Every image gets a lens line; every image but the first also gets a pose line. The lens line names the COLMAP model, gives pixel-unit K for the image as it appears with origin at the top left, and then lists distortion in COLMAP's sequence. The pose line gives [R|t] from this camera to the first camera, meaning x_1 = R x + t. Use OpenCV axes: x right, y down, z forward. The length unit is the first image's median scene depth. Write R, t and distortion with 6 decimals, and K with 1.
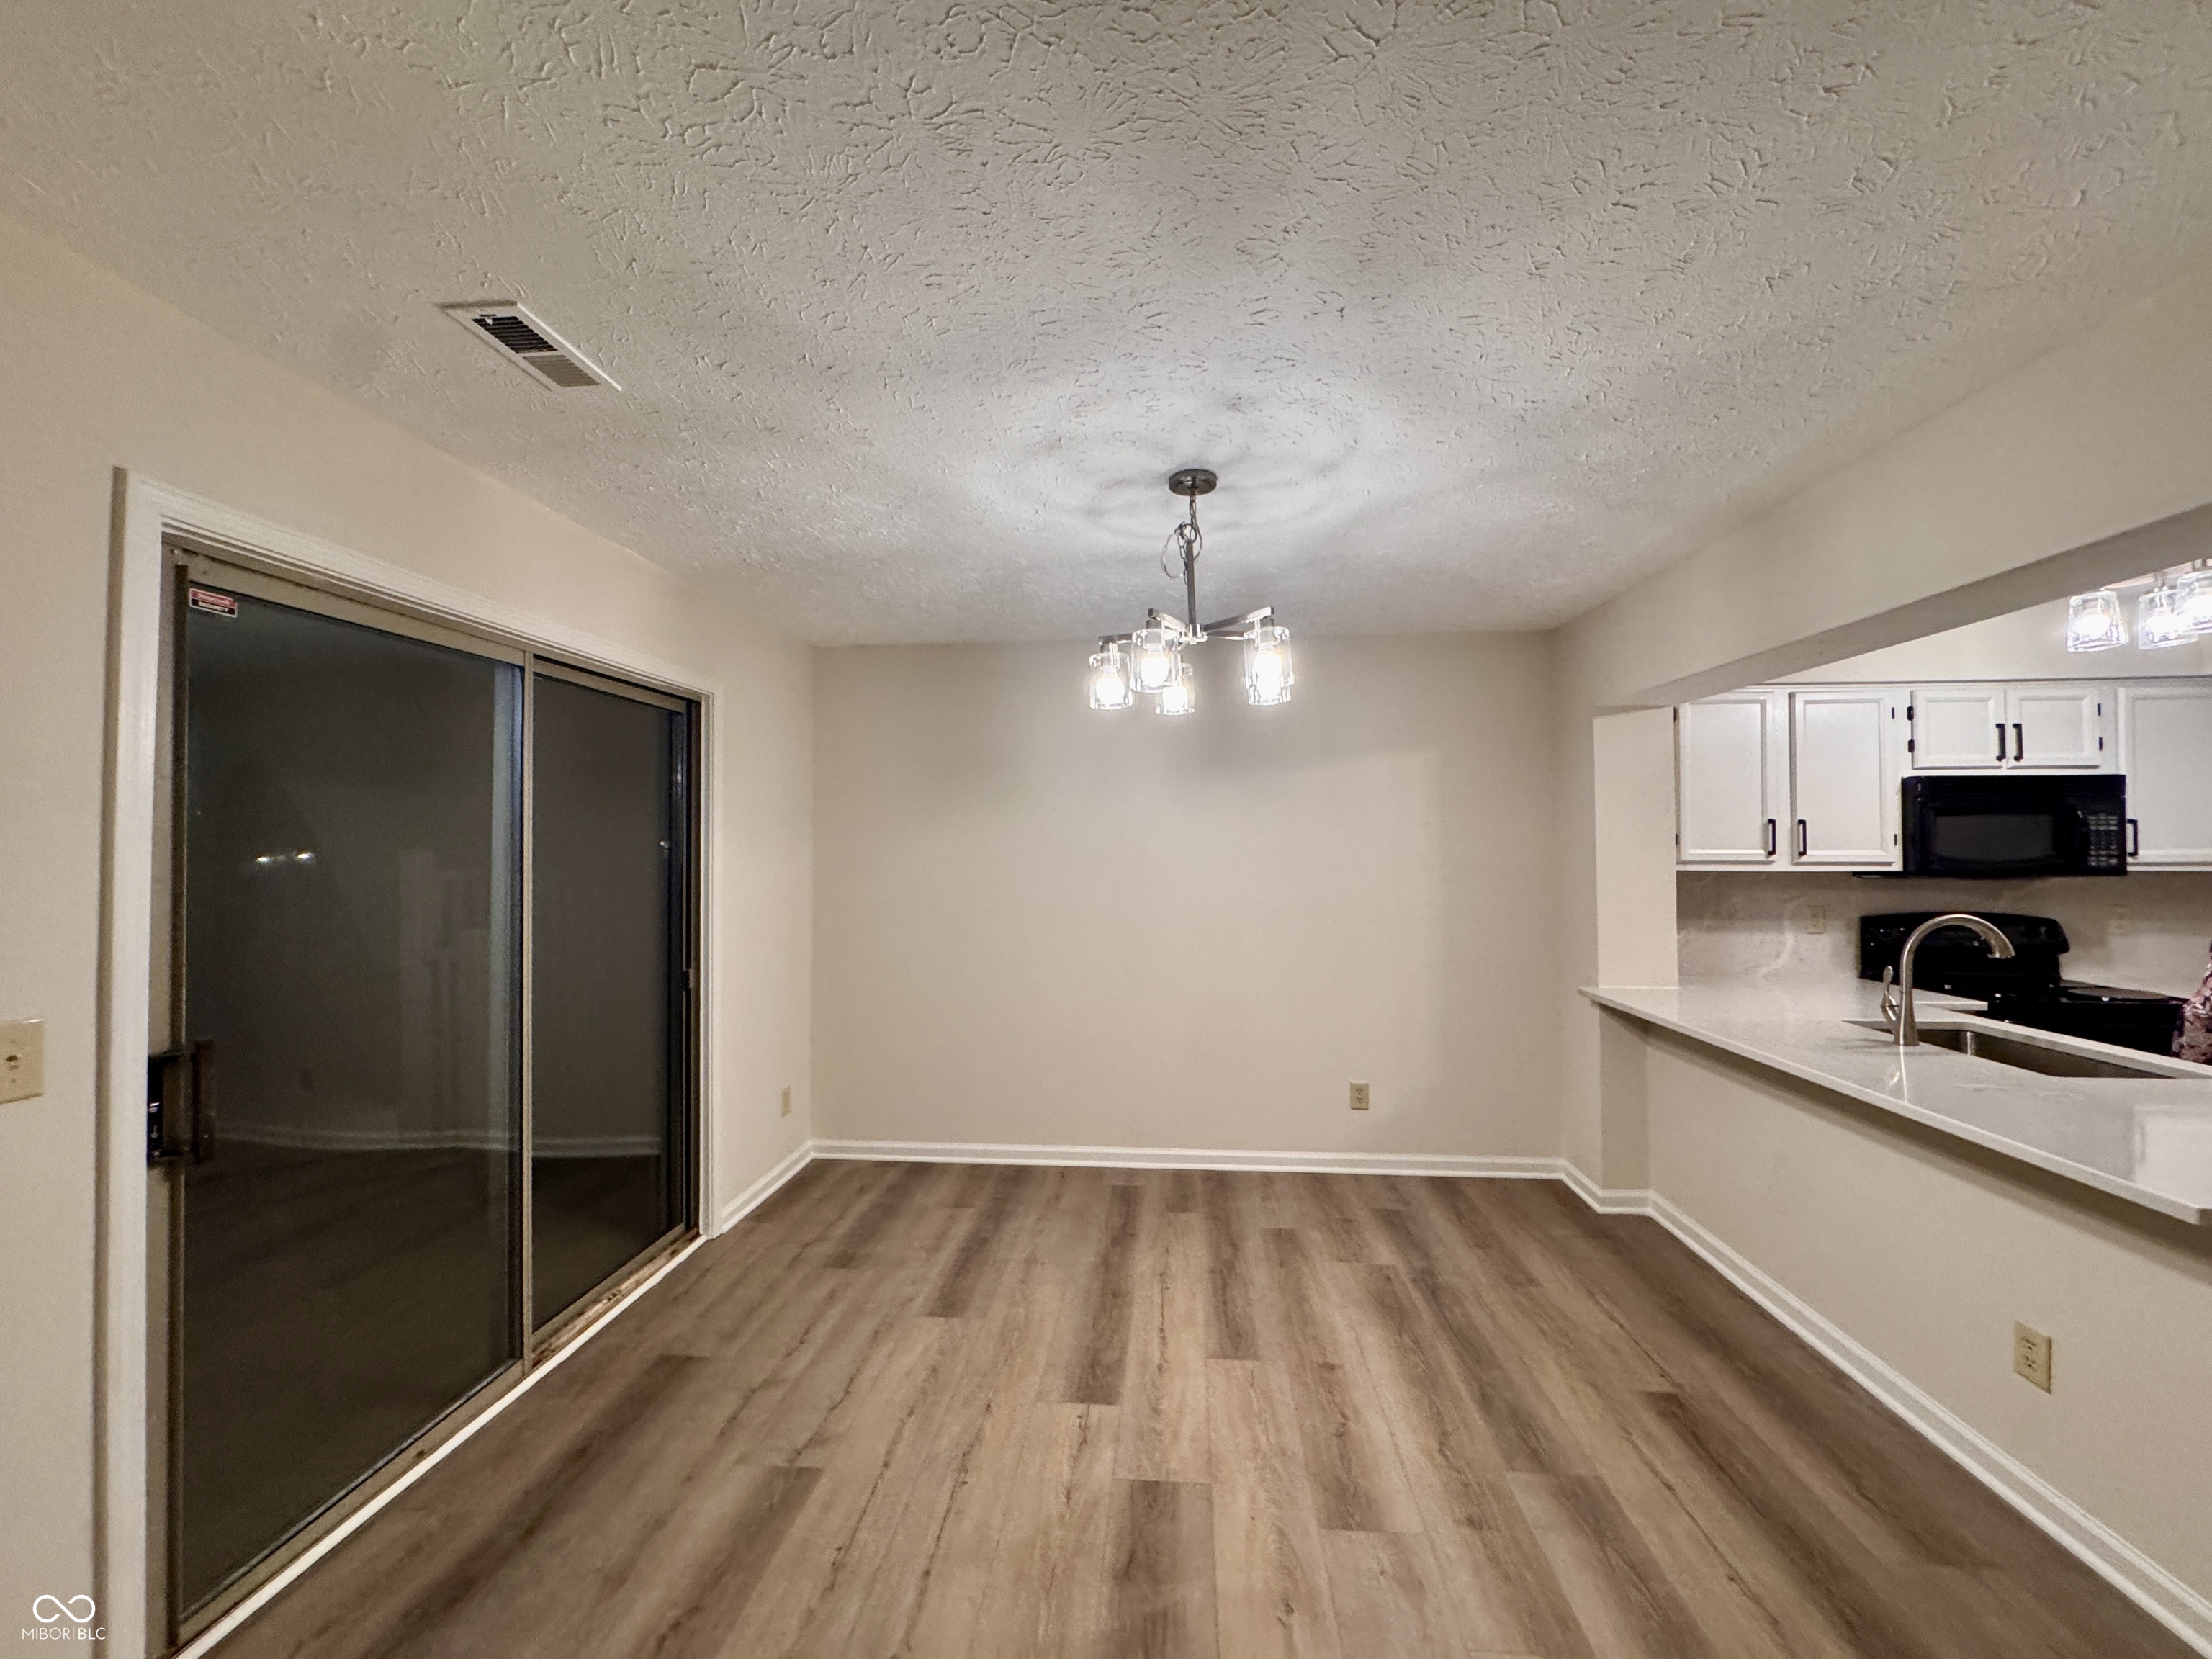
lens RADIAL K [[881.7, 0, 1106.0], [0, 881.7, 829.5], [0, 0, 1]] dist [-0.002658, 0.000235]
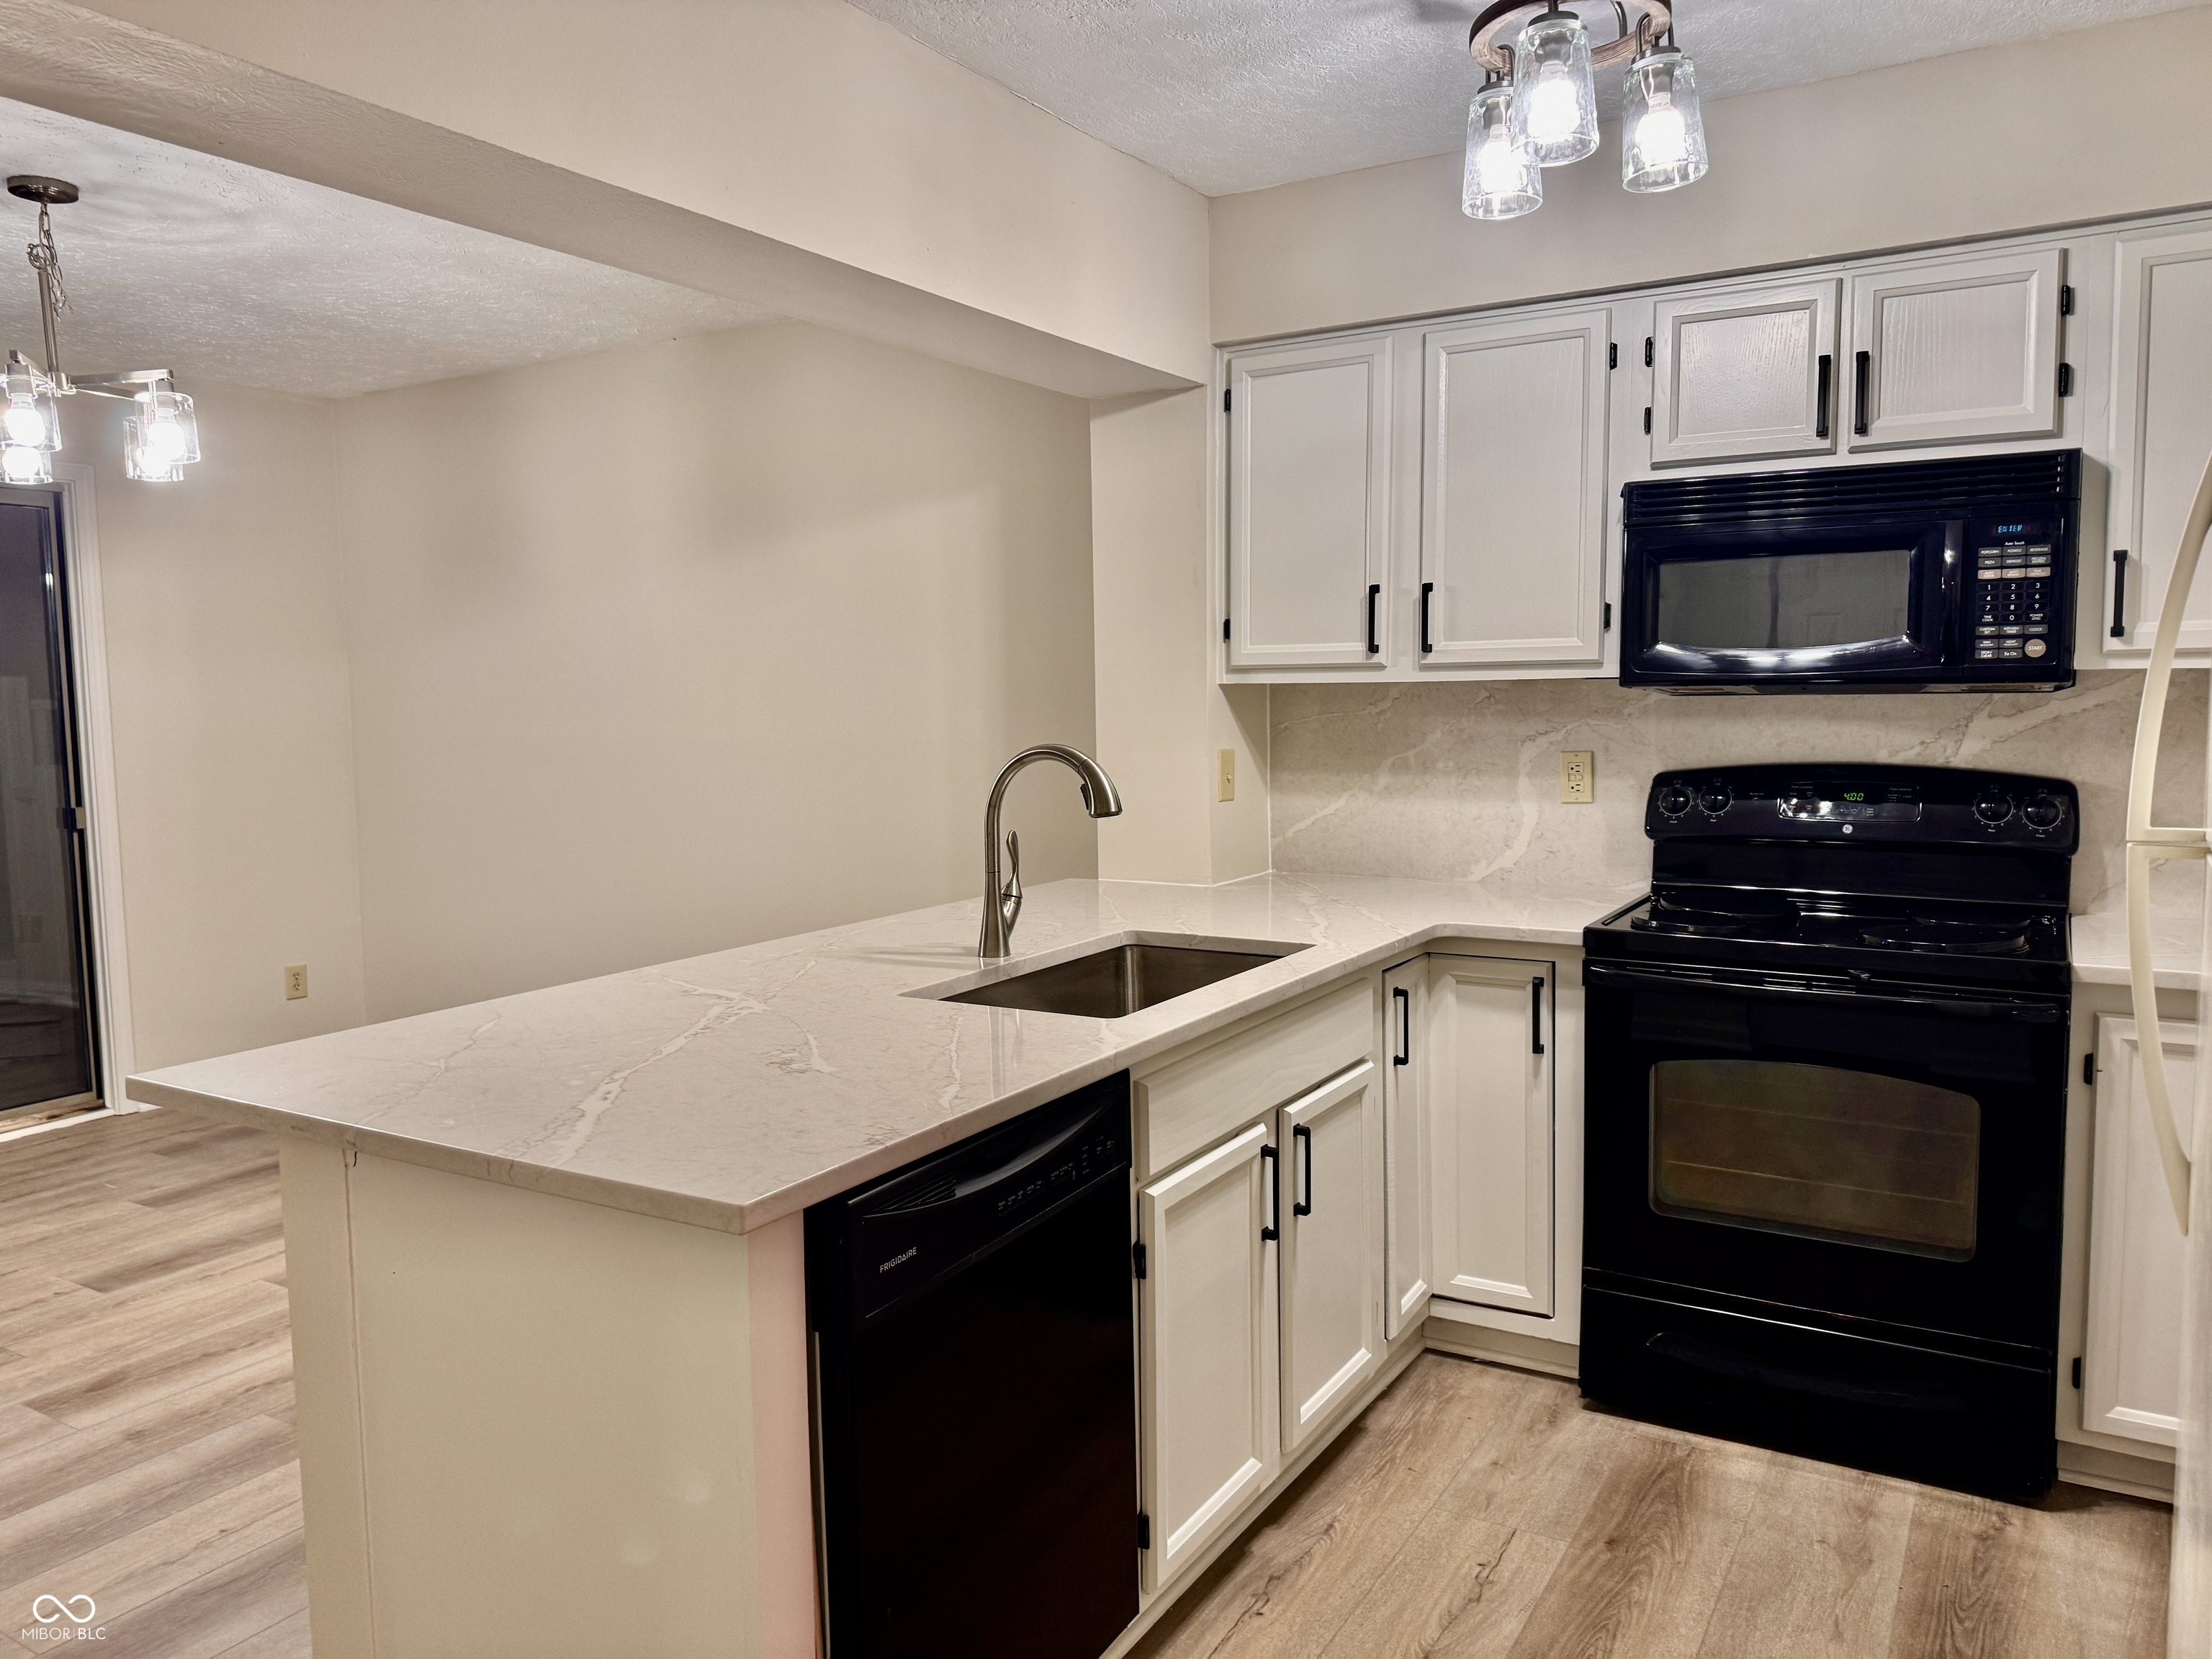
lens RADIAL K [[1546.6, 0, 1093.1], [0, 1546.6, 827.4], [0, 0, 1]] dist [0.060369, -0.069649]
pose [[0.896638, 0.029653, -0.441770, 1.284869], [0.020851, 0.993820, 0.109029, 0.035886], [0.442273, -0.106971, 0.890479, 0.079819]]
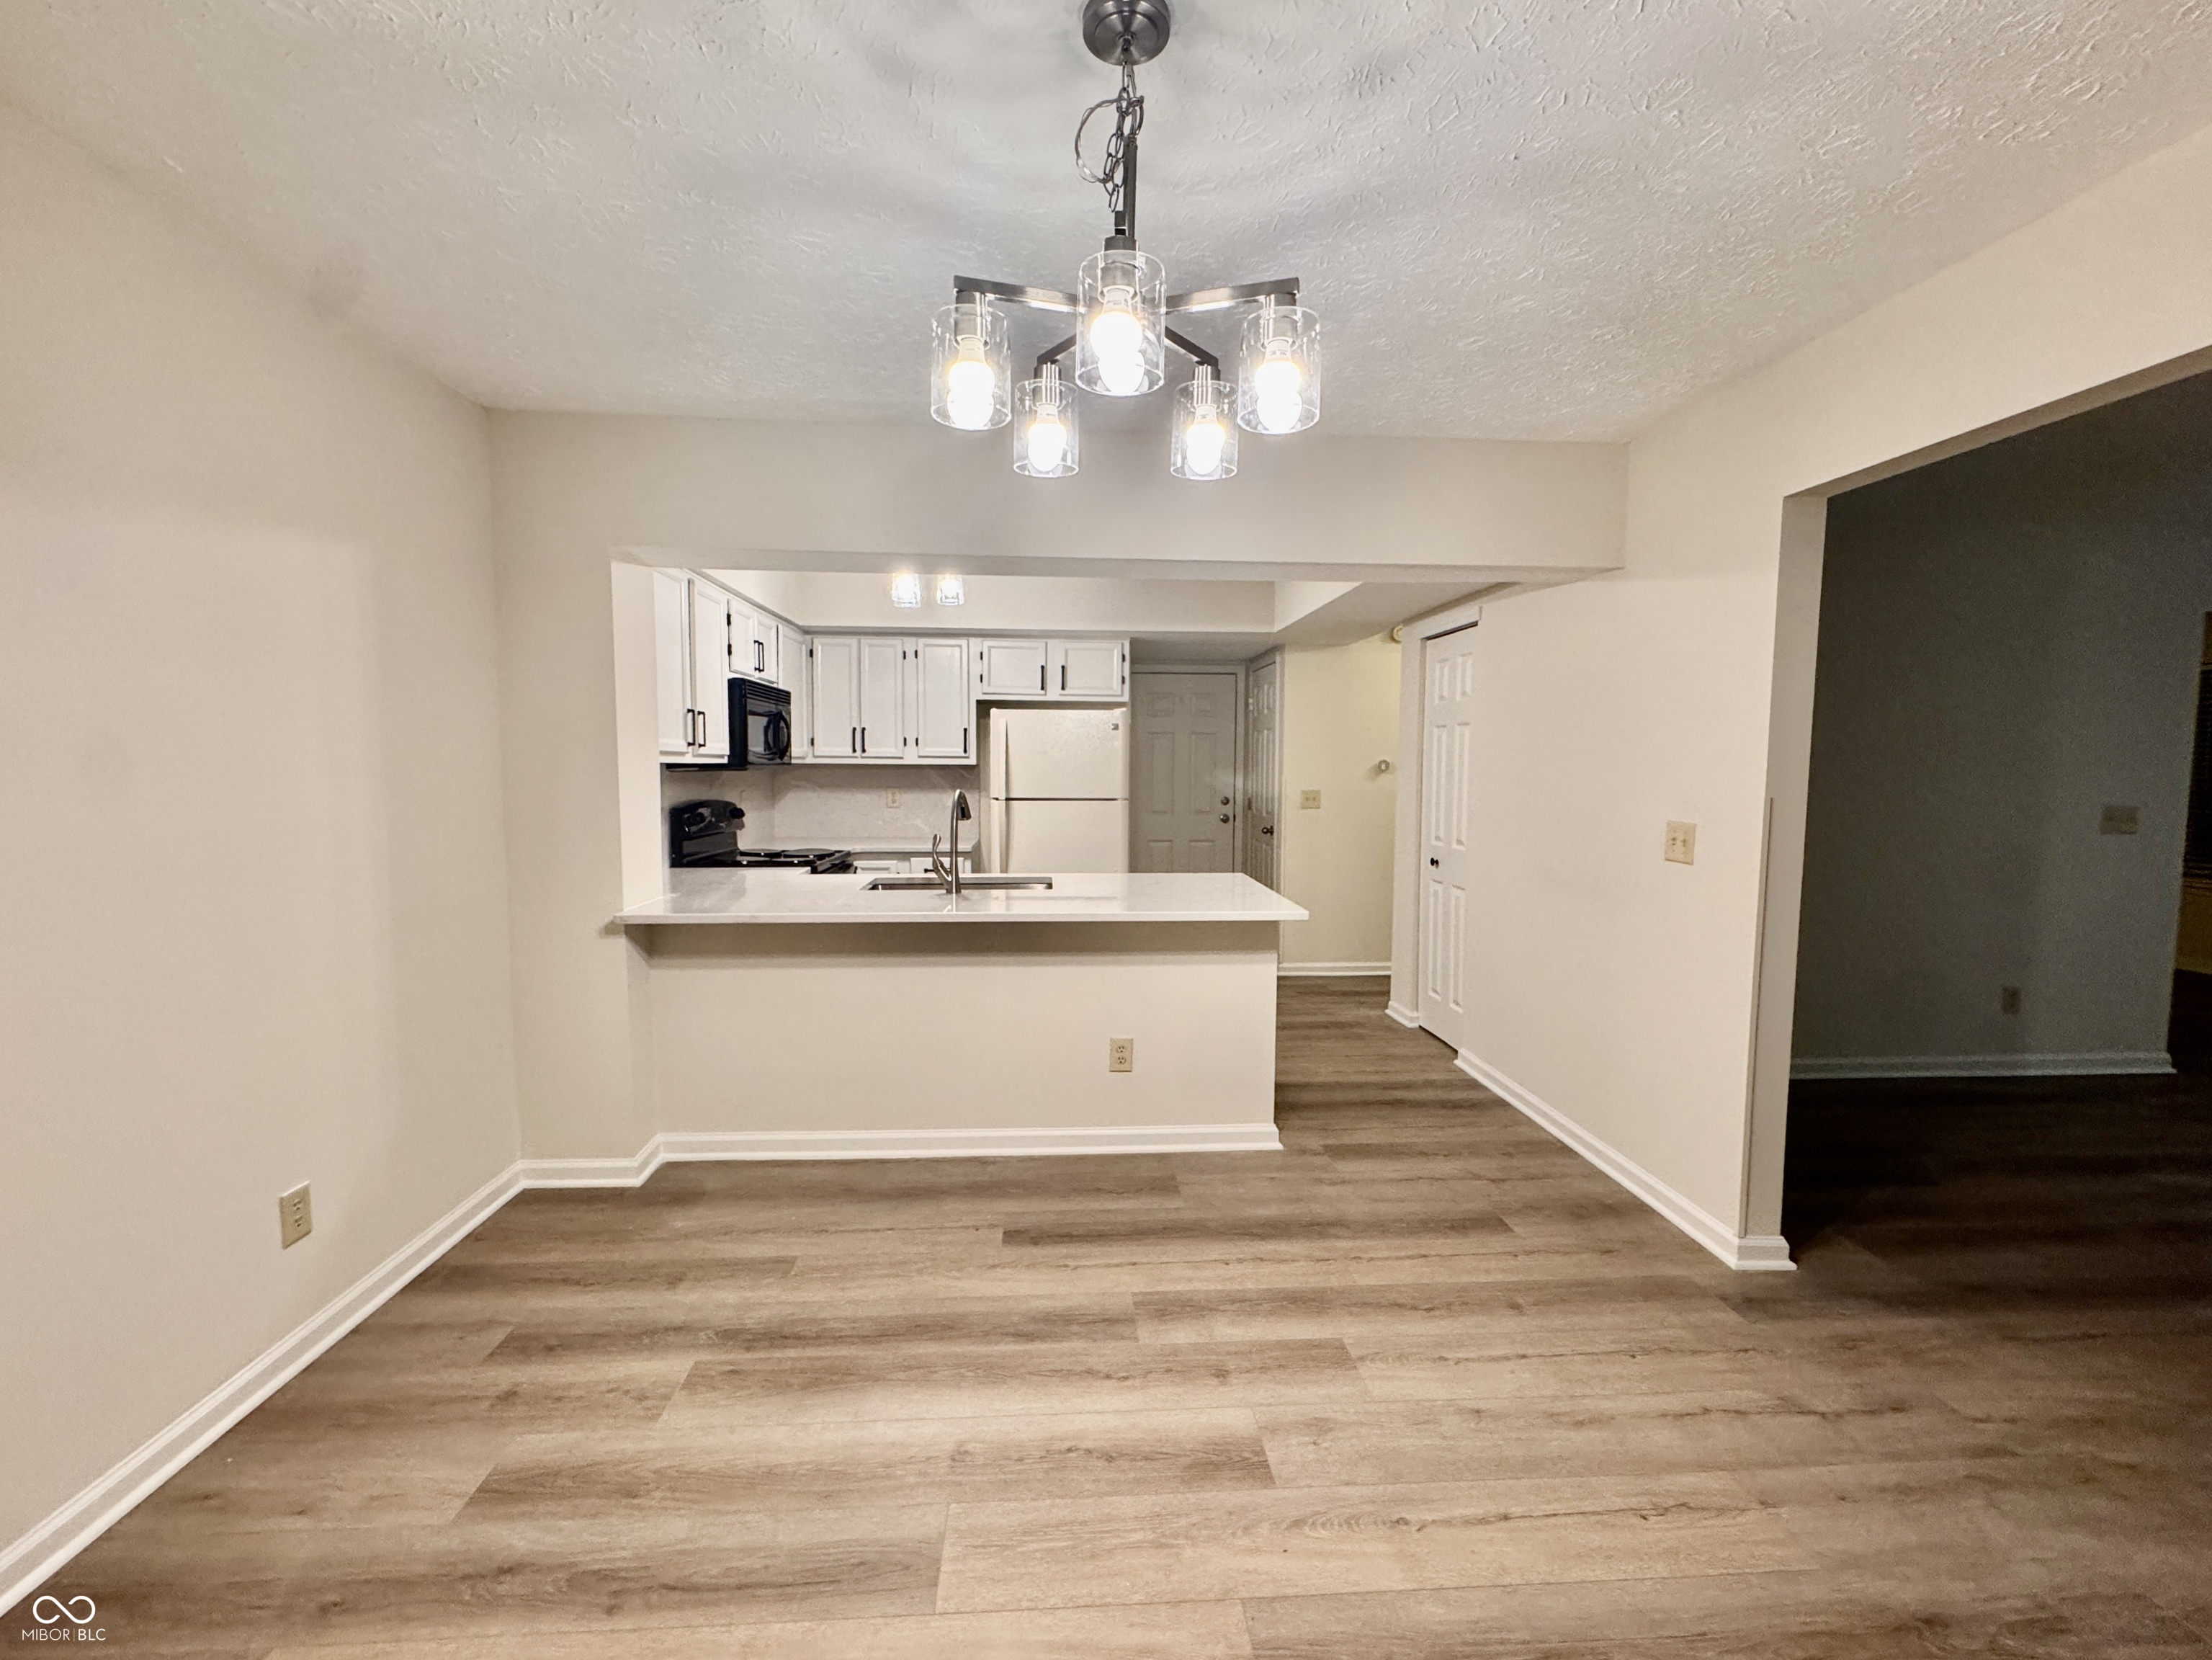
lens RADIAL K [[936.5, 0, 1106.0], [0, 936.5, 830.0], [0, 0, 1]] dist [-0.000309, 0.000102]
pose [[-0.149385, -0.069075, 0.986363, -0.409667], [-0.024962, 0.997502, 0.066075, 0.051771], [-0.988464, -0.014751, -0.150737, 0.882298]]
